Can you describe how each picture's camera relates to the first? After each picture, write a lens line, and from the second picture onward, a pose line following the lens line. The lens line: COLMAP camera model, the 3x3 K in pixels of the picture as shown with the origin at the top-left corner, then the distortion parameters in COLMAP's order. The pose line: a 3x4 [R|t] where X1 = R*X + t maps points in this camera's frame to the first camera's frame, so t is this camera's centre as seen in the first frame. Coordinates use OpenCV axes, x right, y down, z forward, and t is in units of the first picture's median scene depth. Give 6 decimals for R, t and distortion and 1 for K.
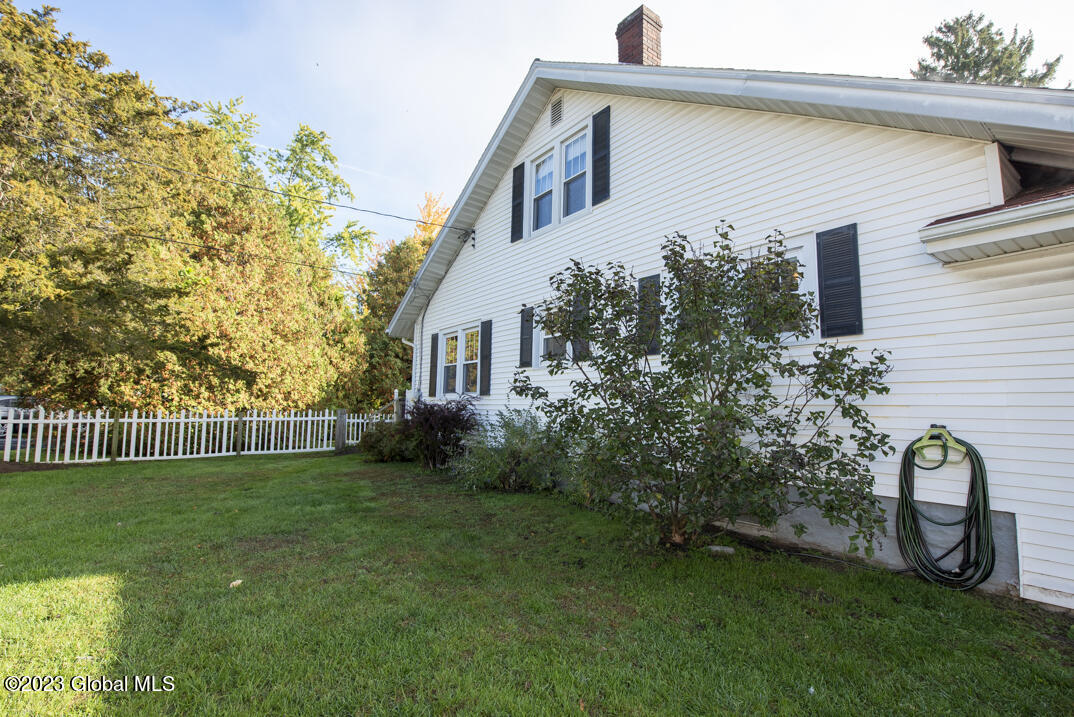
lens RADIAL K [[468.5, 0, 537.0], [0, 468.5, 358.5], [0, 0, 1]] dist [-0.010372, -0.000446]
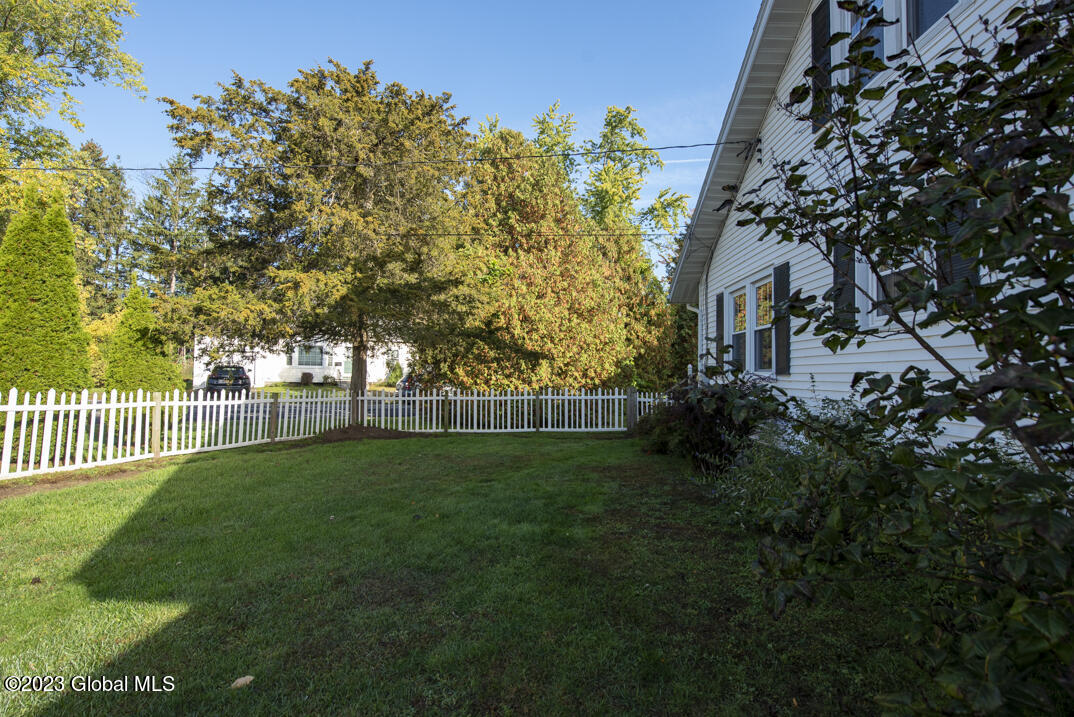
lens RADIAL K [[468.5, 0, 537.0], [0, 468.5, 358.5], [0, 0, 1]] dist [-0.010372, -0.000446]
pose [[0.771062, -0.031326, -0.635989, 0.030971], [0.071491, 0.996733, 0.037580, 0.002838], [0.632734, -0.074444, 0.770783, 0.172448]]
